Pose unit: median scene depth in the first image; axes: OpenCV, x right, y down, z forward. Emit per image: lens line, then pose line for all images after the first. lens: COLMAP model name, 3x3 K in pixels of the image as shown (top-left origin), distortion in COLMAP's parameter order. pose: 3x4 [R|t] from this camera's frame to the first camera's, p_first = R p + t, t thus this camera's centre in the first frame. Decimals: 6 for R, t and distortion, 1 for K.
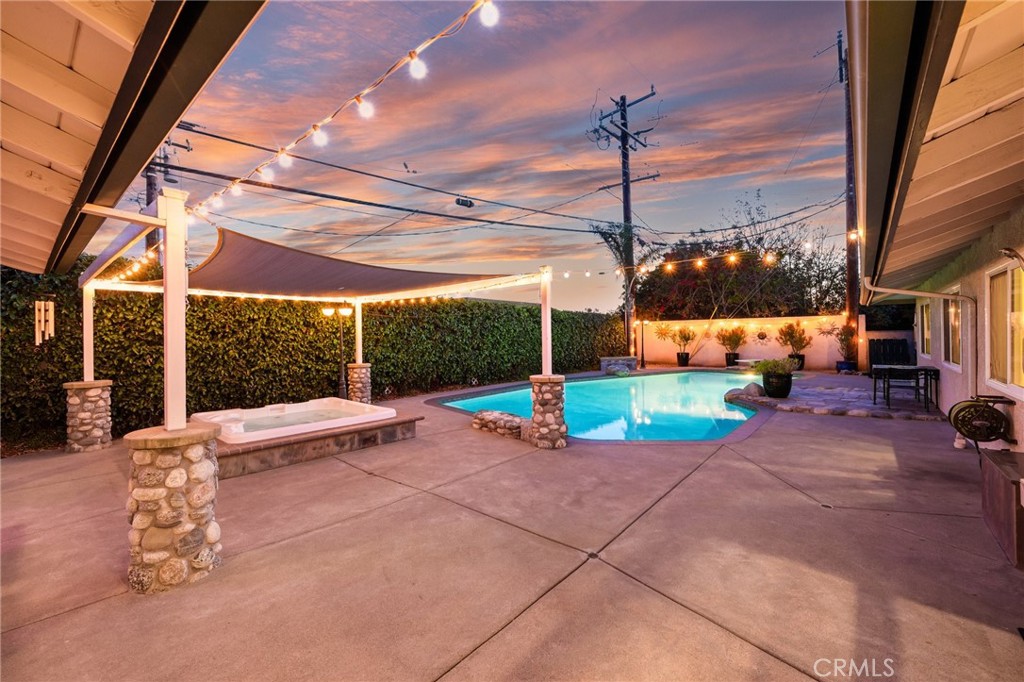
lens RADIAL K [[409.5, 0, 518.4], [0, 409.5, 335.2], [0, 0, 1]] dist [0.001397, 0.000056]
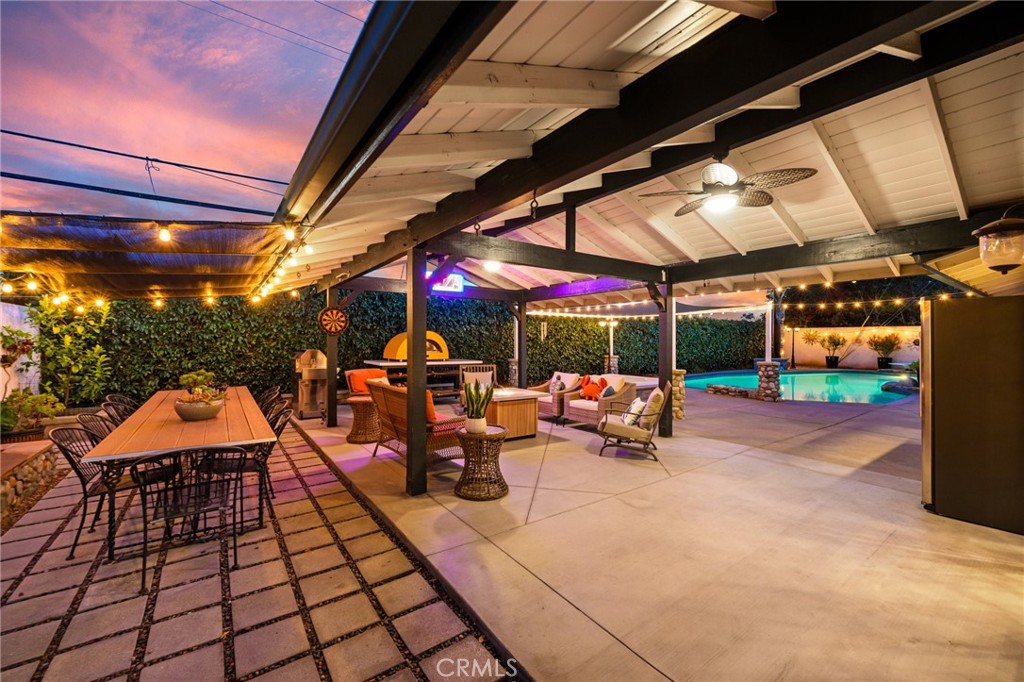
lens RADIAL K [[409.5, 0, 507.5], [0, 409.5, 345.7], [0, 0, 1]] dist [0.001397, 0.000056]
pose [[0.968614, 0.015956, -0.248058, -0.193403], [-0.011643, 0.999755, 0.018847, 0.002823], [0.248298, -0.015368, 0.968562, -0.329557]]
